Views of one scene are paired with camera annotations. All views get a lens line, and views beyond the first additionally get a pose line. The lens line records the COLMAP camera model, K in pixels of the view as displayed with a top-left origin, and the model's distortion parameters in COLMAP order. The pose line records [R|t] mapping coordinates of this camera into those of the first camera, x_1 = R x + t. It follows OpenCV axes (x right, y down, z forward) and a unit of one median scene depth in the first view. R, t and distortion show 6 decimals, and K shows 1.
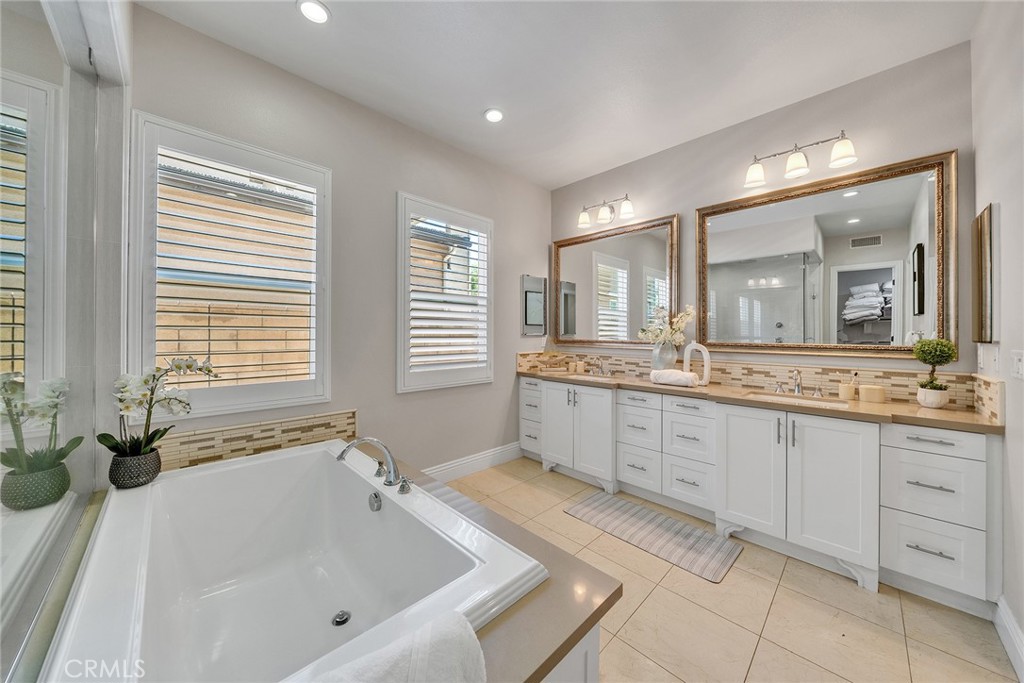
lens RADIAL K [[345.6, 0, 511.5], [0, 345.6, 333.6], [0, 0, 1]] dist [-0.003568, 0.000169]
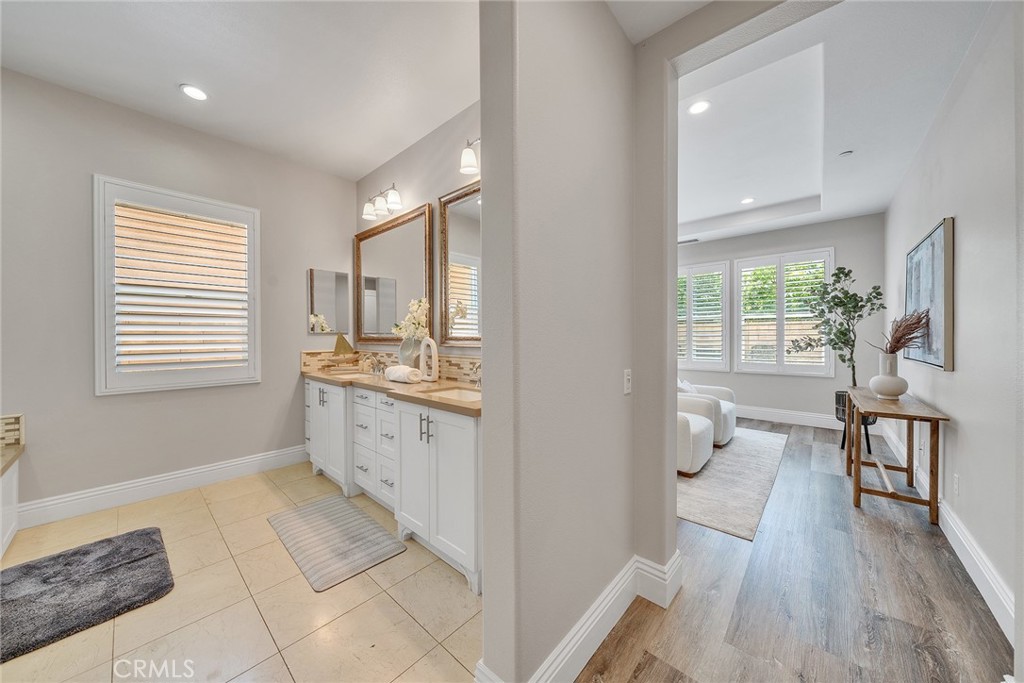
lens RADIAL K [[345.6, 0, 509.1], [0, 345.6, 339.3], [0, 0, 1]] dist [-0.003568, 0.000169]
pose [[0.998157, -0.010363, 0.059796, 0.680683], [0.009896, 0.999918, 0.008090, 0.026251], [-0.059875, -0.007484, 0.998178, 0.028480]]
